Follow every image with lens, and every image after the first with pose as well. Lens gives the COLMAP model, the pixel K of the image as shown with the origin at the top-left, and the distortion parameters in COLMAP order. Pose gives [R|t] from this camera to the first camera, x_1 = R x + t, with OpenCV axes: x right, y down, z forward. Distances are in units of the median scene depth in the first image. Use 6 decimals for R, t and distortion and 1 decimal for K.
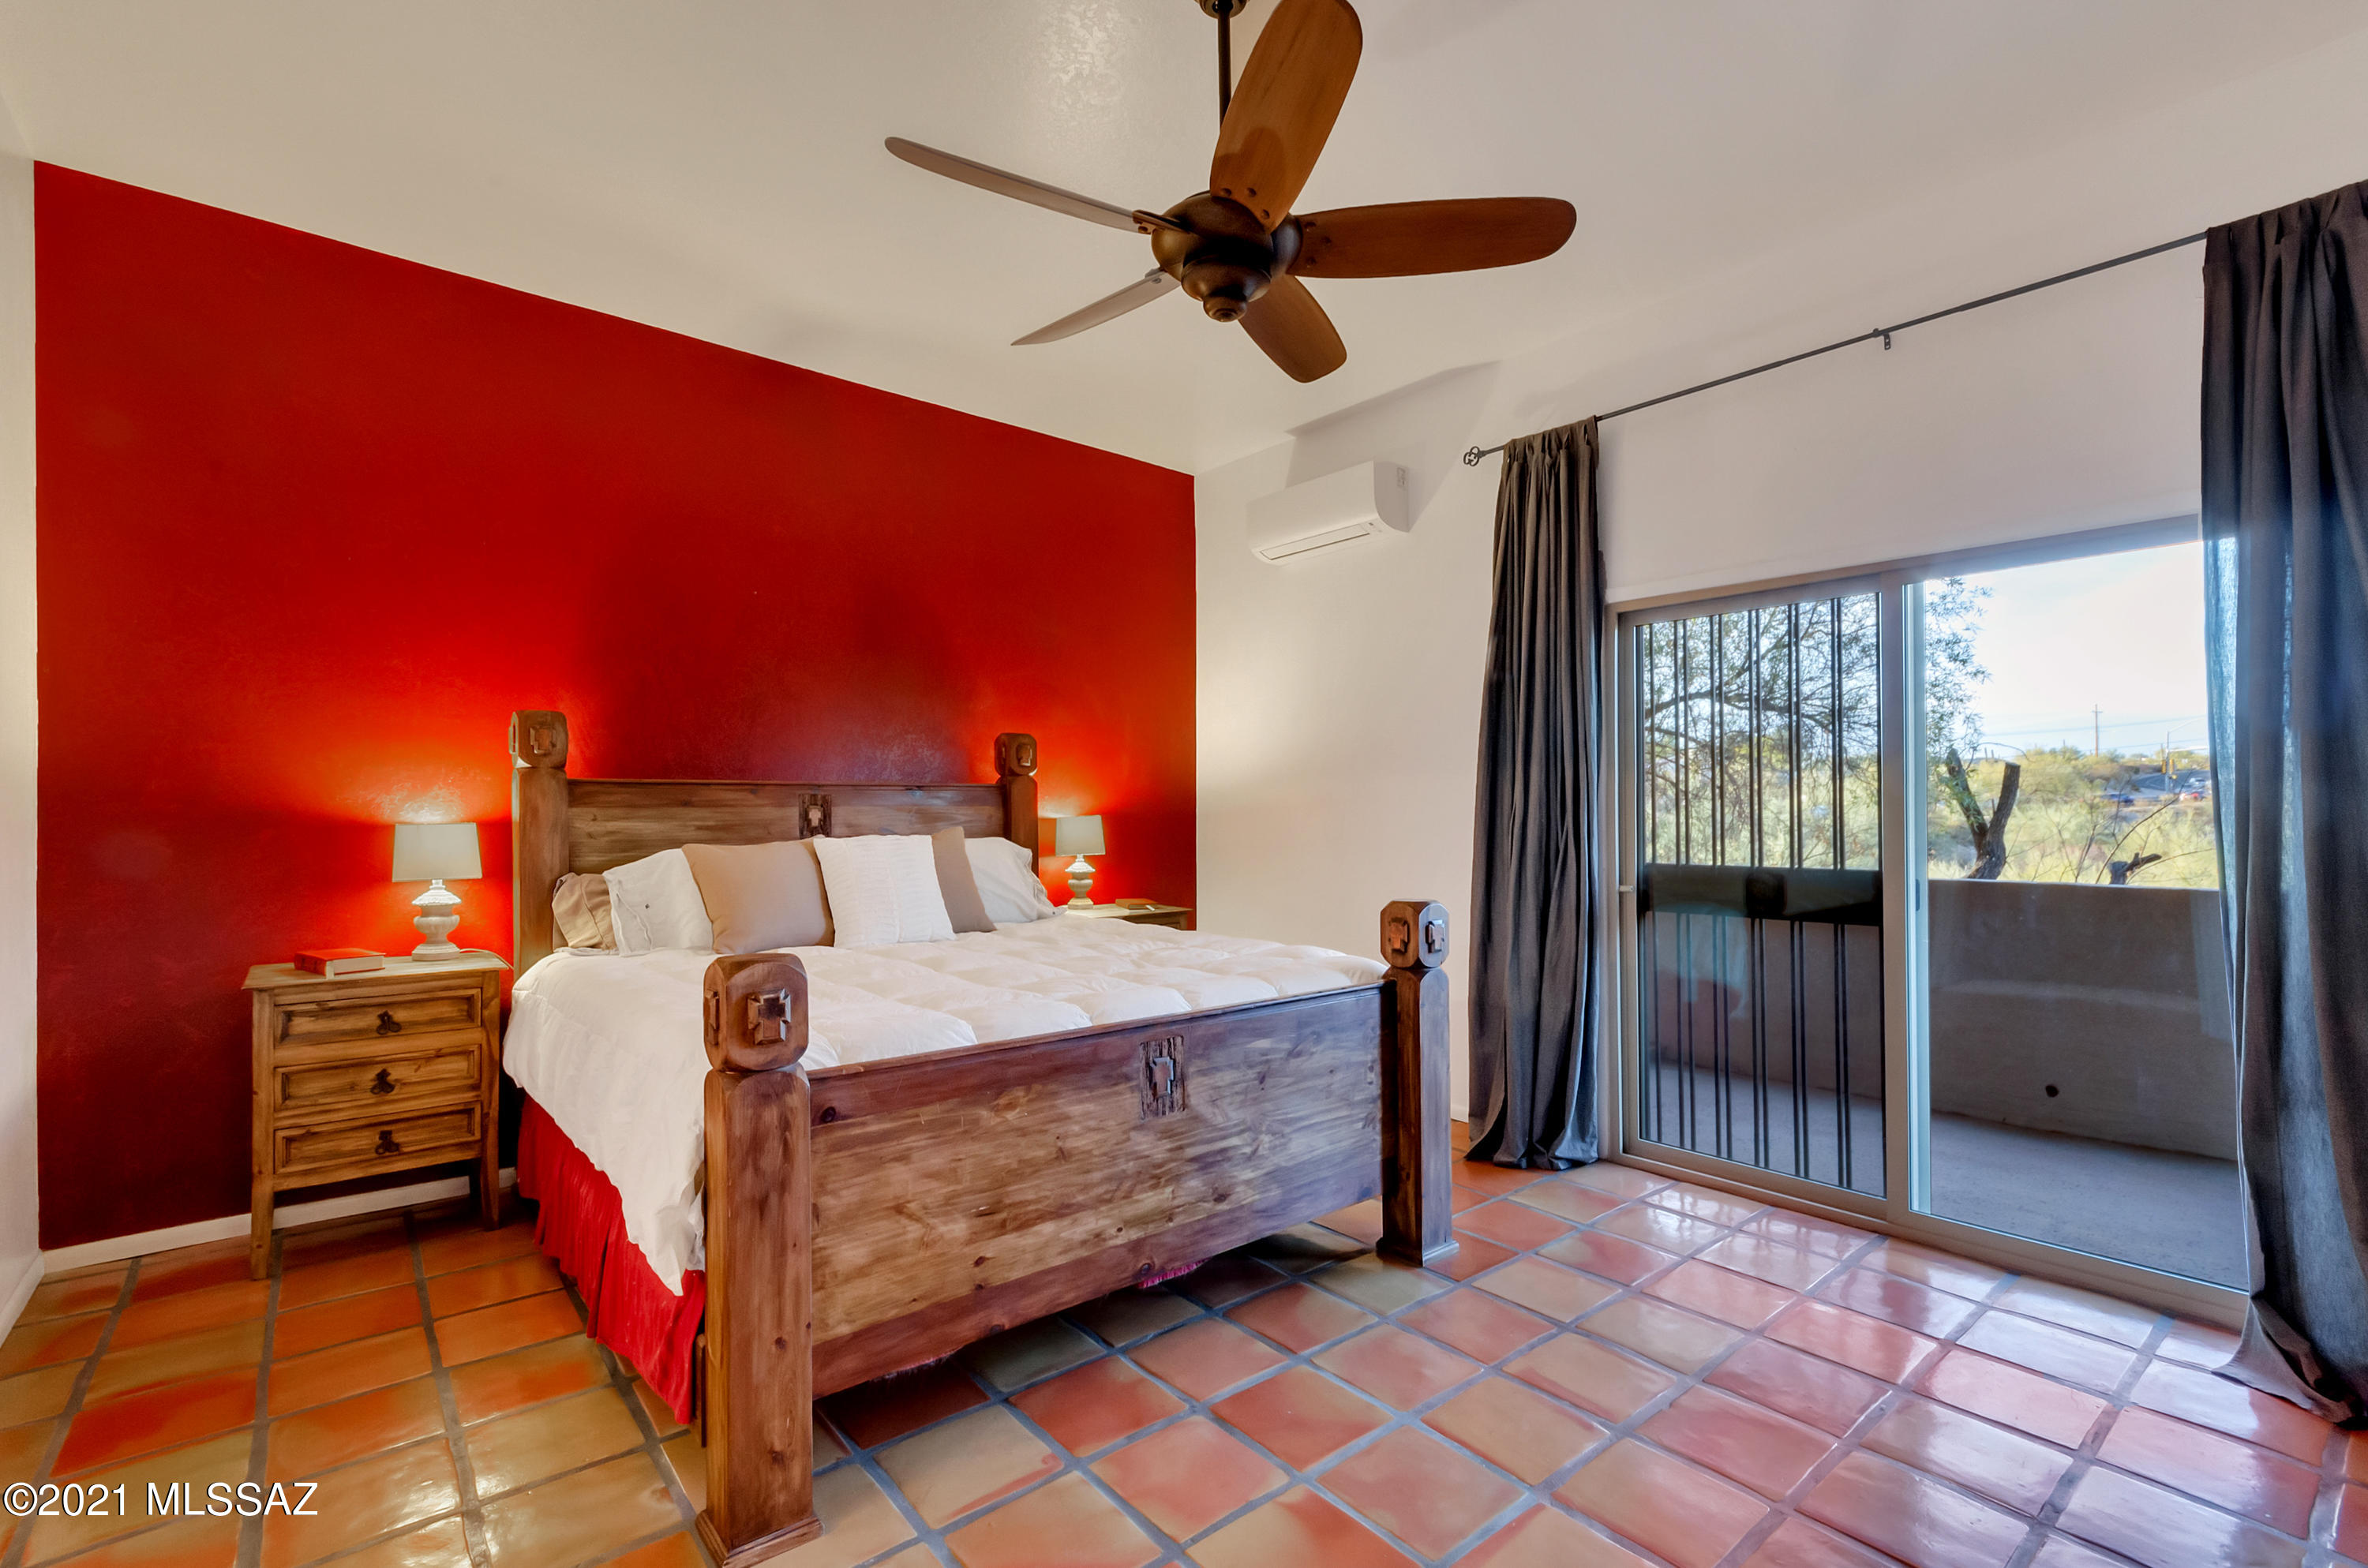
lens RADIAL K [[1064.3, 0, 1187.6], [0, 1064.3, 800.4], [0, 0, 1]] dist [0.001788, 0.001837]
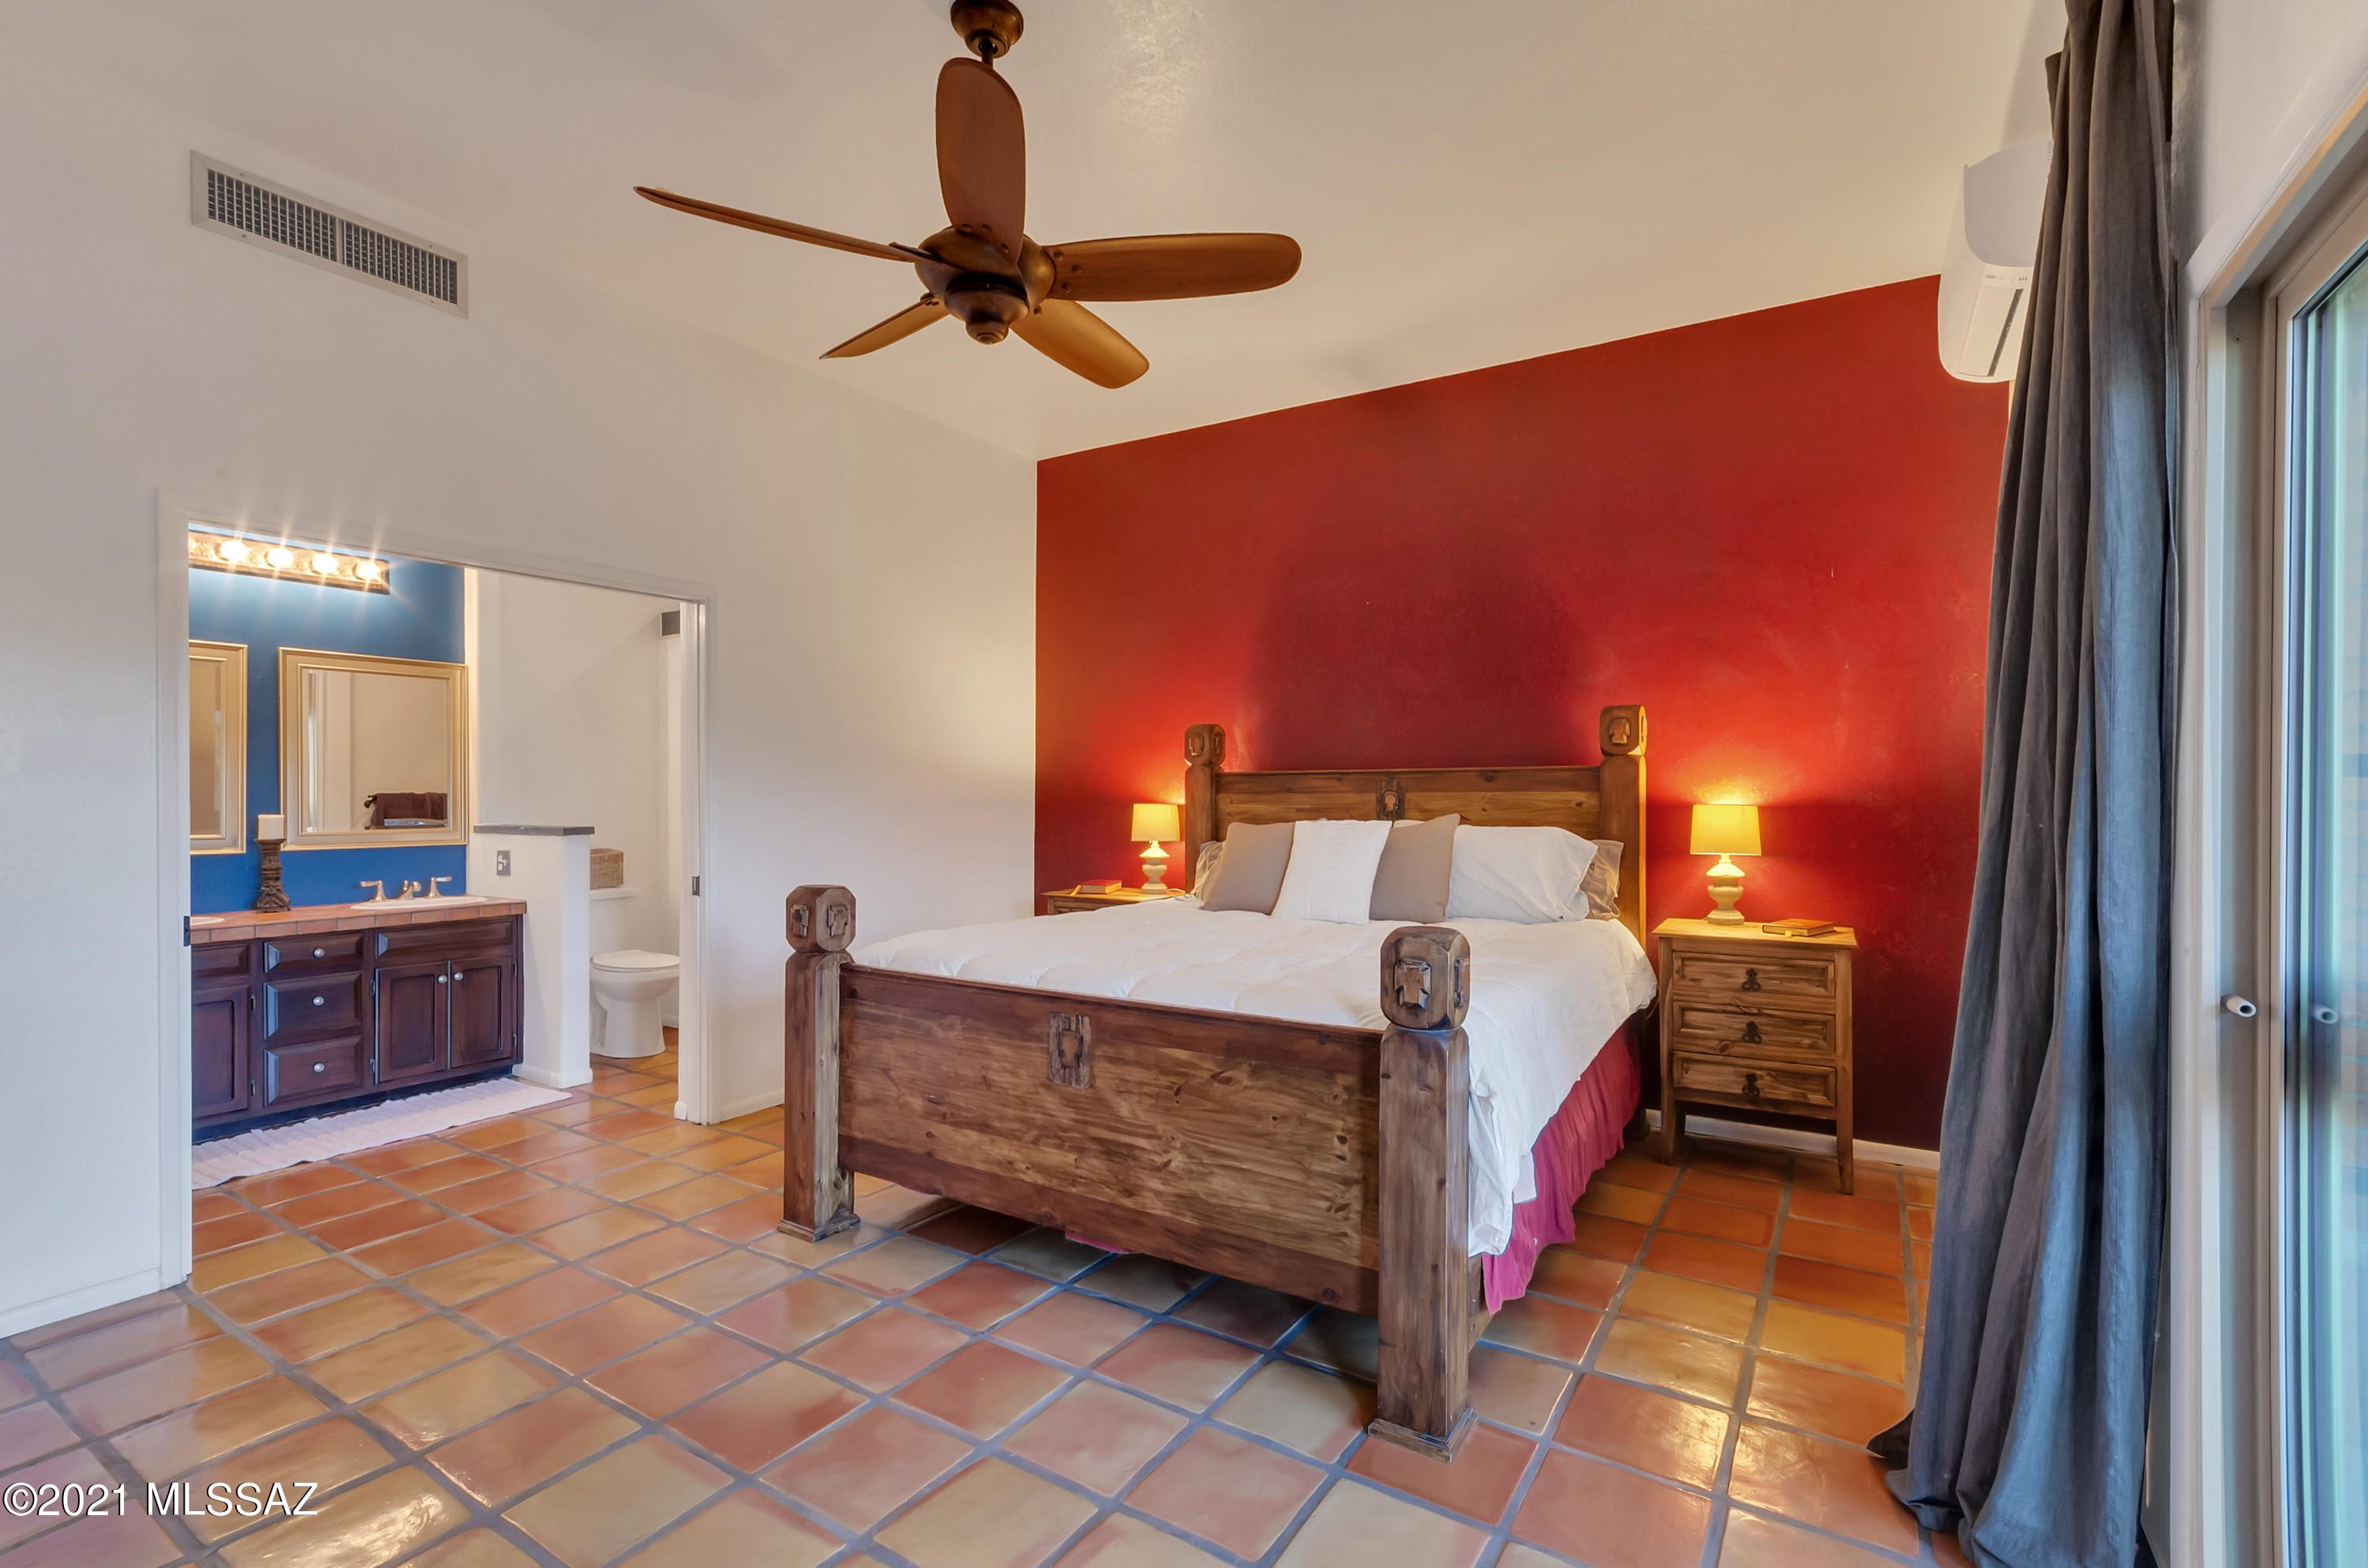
lens RADIAL K [[1047.3, 0, 1189.2], [0, 1047.3, 797.0], [0, 0, 1]] dist [-0.003386, -0.000320]
pose [[0.311953, 0.005274, -0.950083, 1.013656], [0.009506, 0.999917, 0.008671, -0.001392], [0.950050, -0.011737, 0.311877, 0.791197]]
